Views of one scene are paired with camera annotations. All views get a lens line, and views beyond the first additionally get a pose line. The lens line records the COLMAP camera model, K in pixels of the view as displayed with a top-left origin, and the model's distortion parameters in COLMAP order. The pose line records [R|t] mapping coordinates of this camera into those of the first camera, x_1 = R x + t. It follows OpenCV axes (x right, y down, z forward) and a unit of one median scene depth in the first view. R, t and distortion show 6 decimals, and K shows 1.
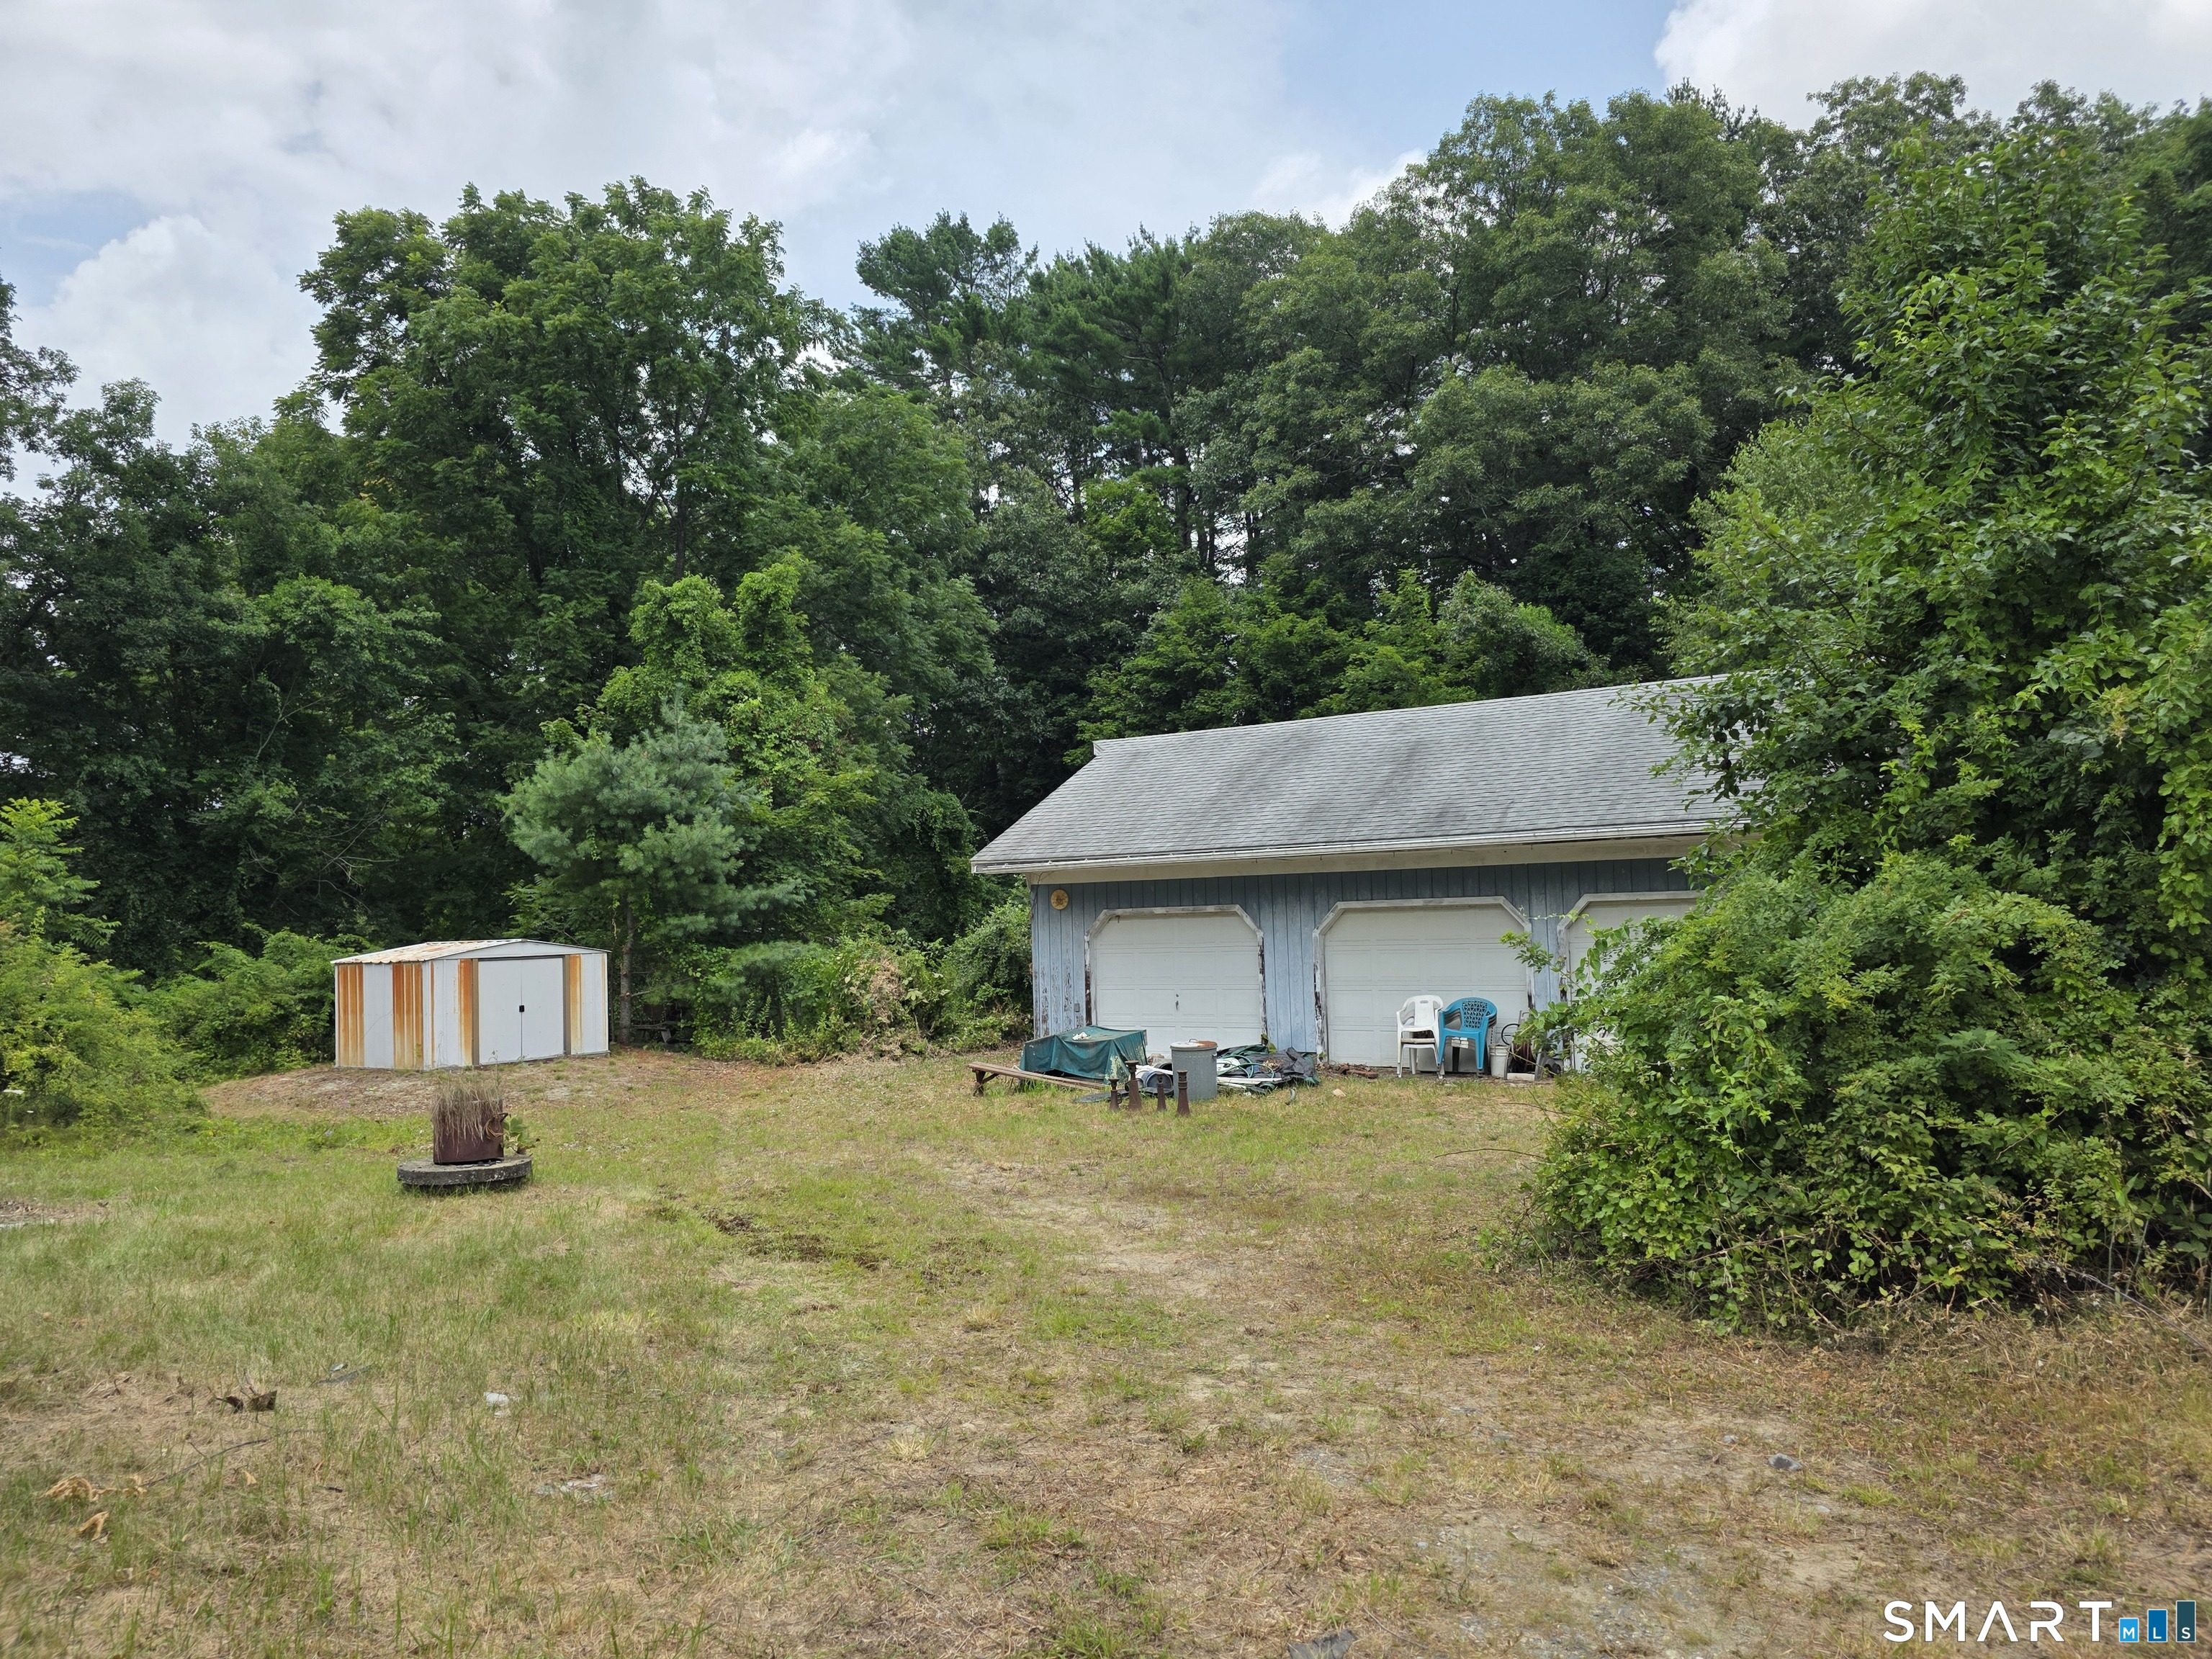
lens RADIAL K [[1508.1, 0, 1103.4], [0, 1508.1, 866.8], [0, 0, 1]] dist [0.070254, -0.072747]
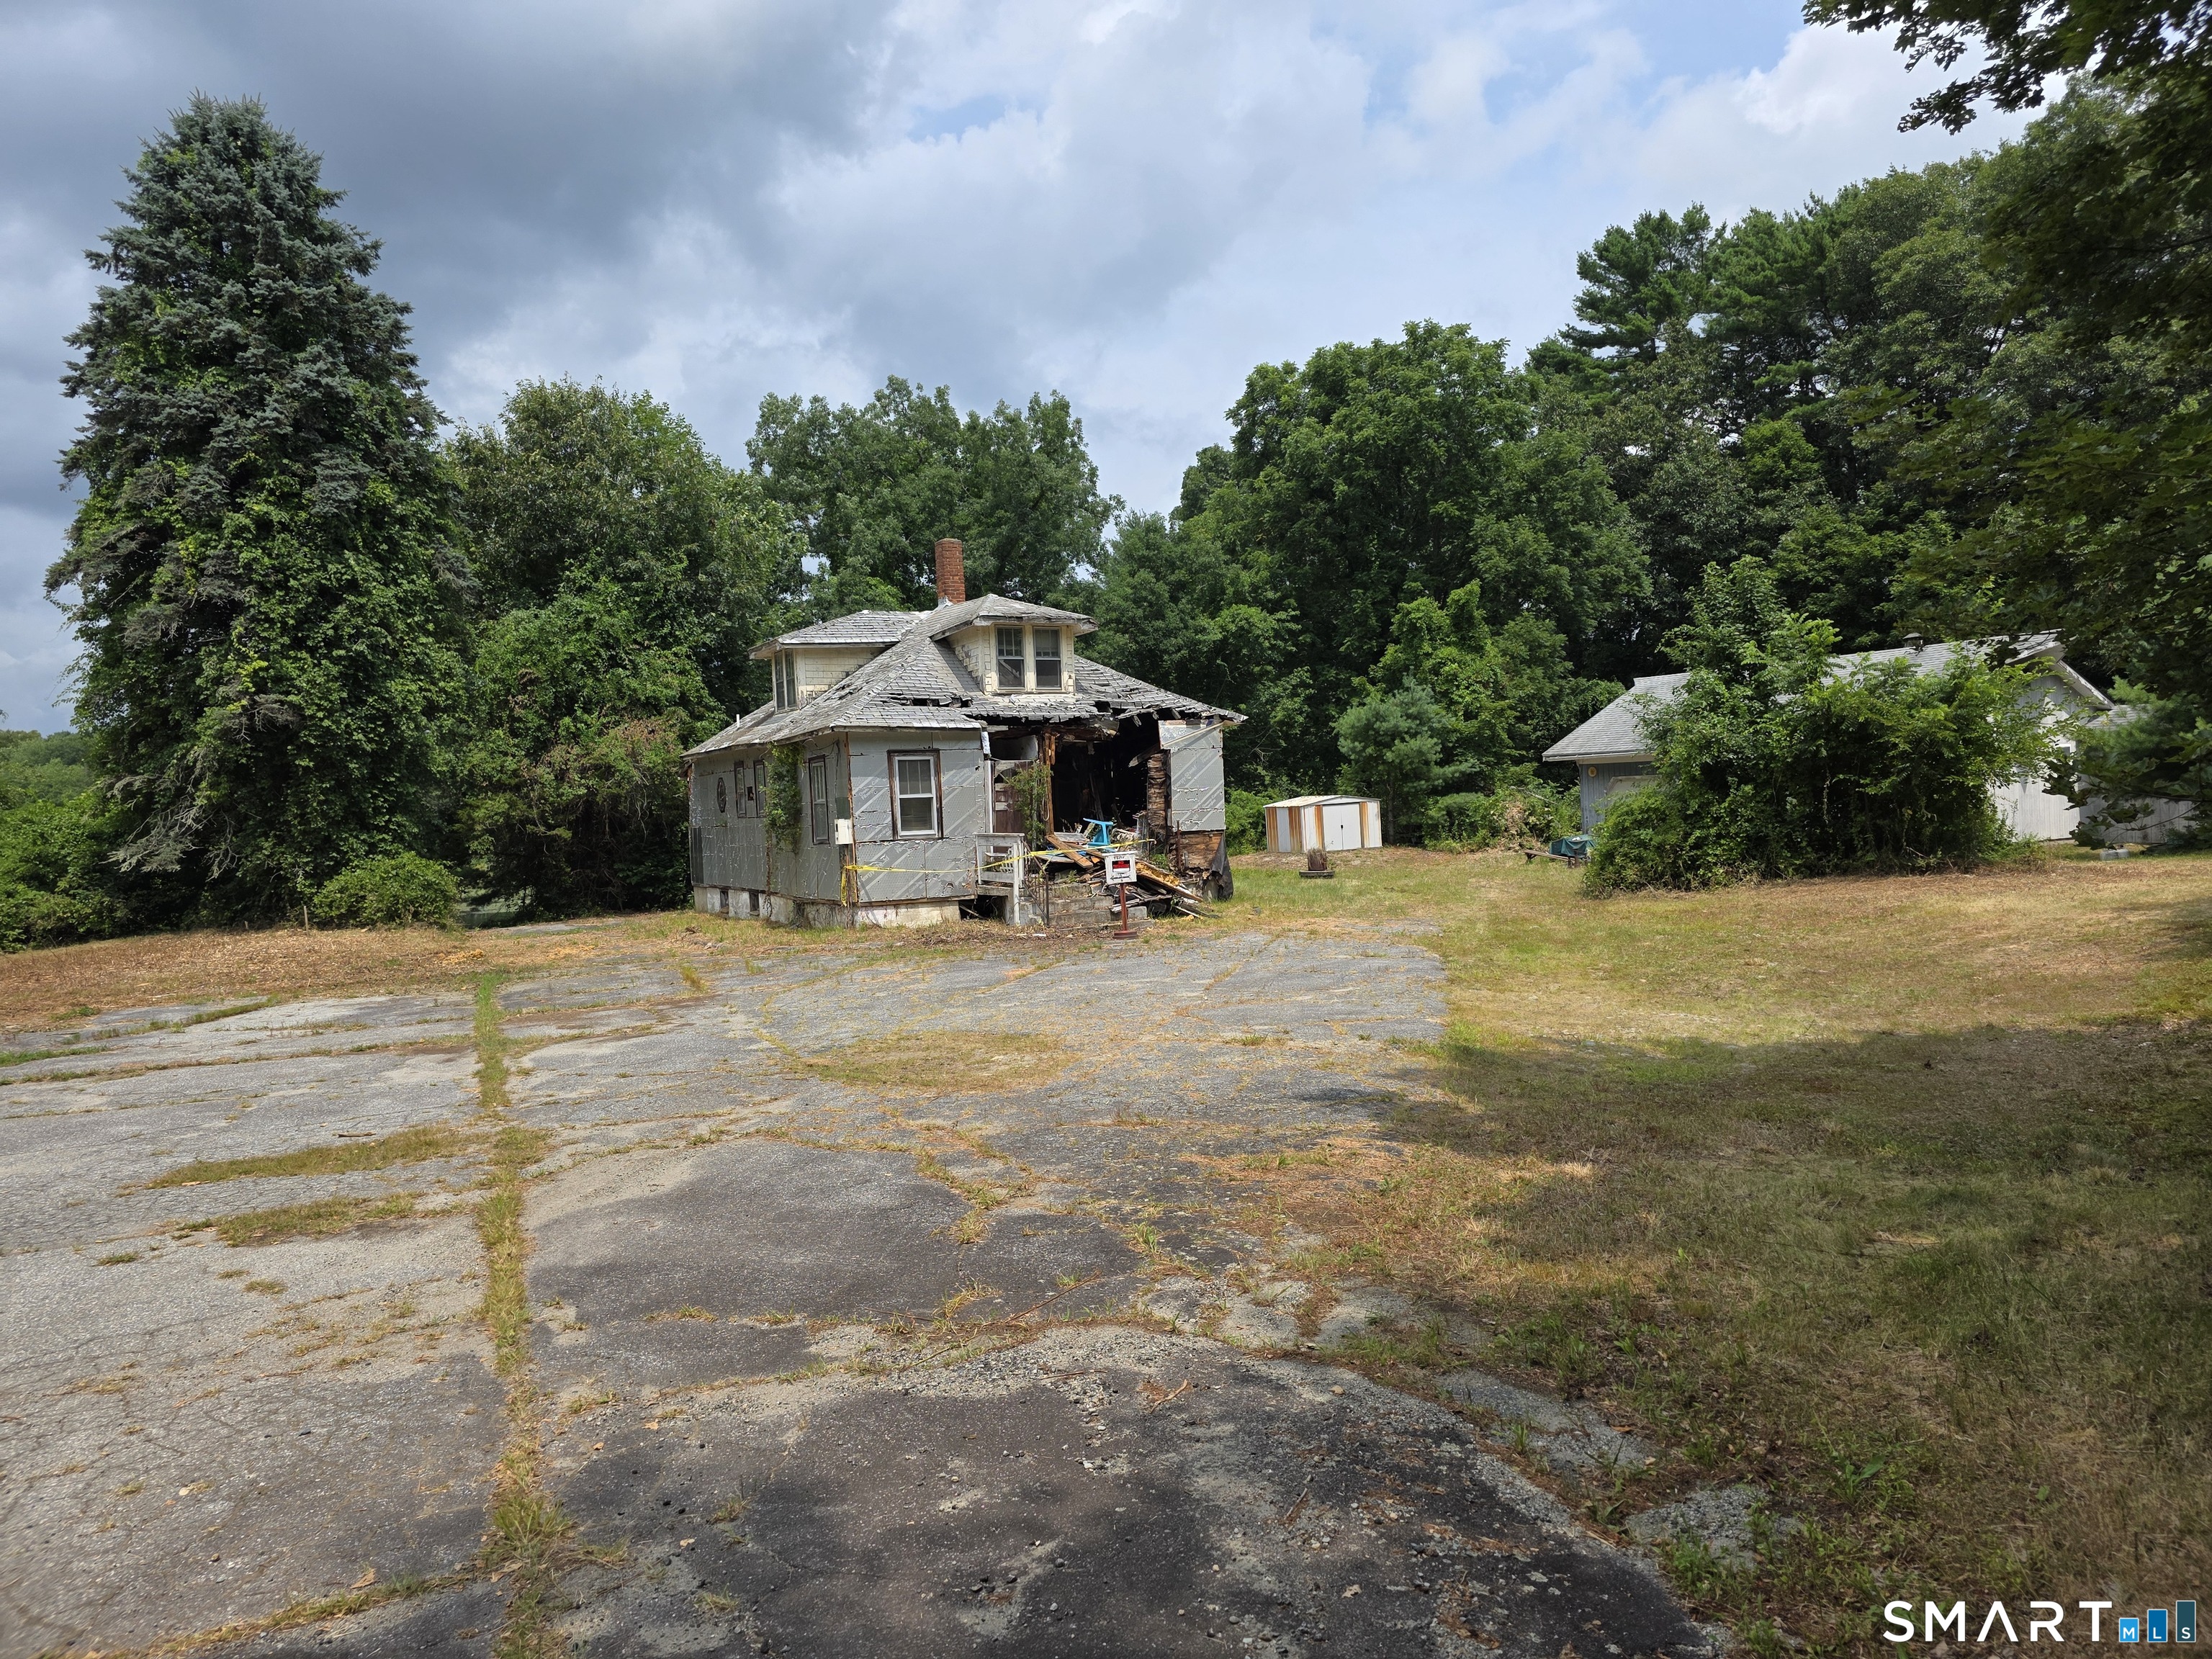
lens RADIAL K [[1480.1, 0, 1117.3], [0, 1480.1, 812.8], [0, 0, 1]] dist [0.070040, -0.069466]
pose [[0.858835, -0.009336, -0.512167, 0.357028], [0.052253, 0.996215, 0.069461, -0.076188], [0.509580, -0.086418, 0.856072, -0.818935]]
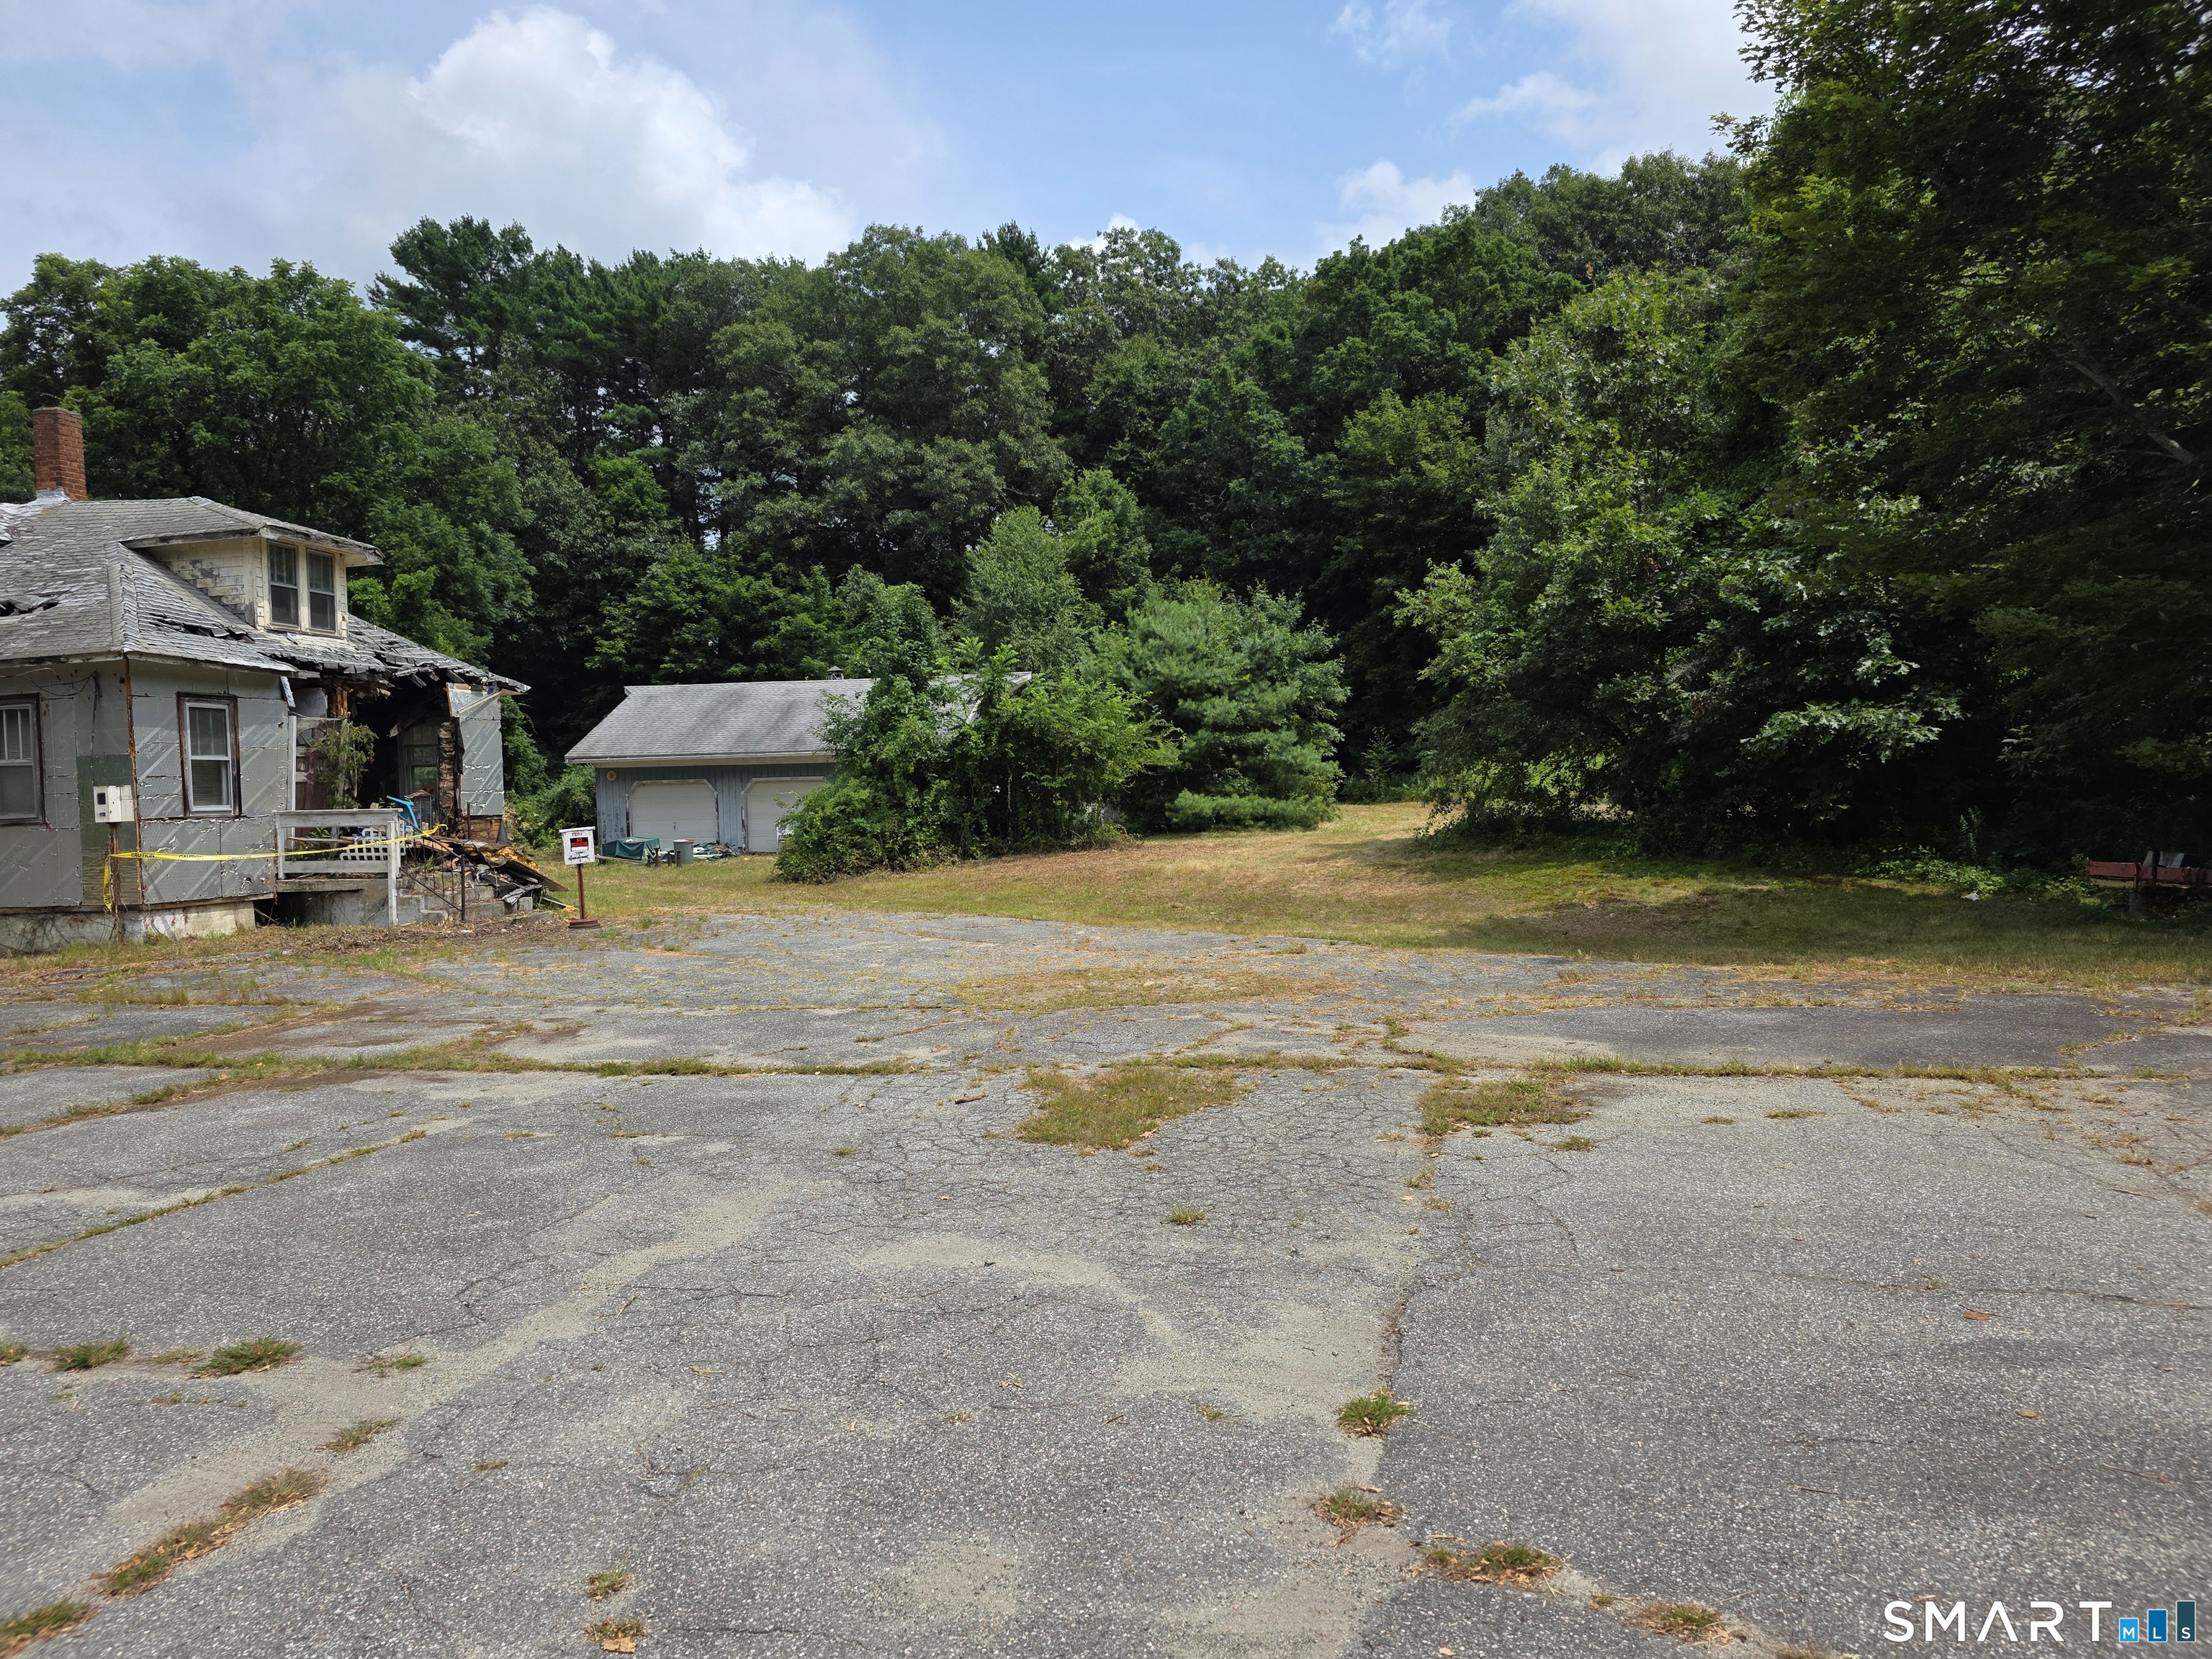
lens RADIAL K [[1480.1, 0, 1117.3], [0, 1480.1, 812.8], [0, 0, 1]] dist [0.070040, -0.069466]
pose [[0.941051, -0.010720, 0.338094, -0.054281], [-0.012365, 0.997739, 0.066053, -0.054874], [-0.338038, -0.066340, 0.938791, -0.871057]]
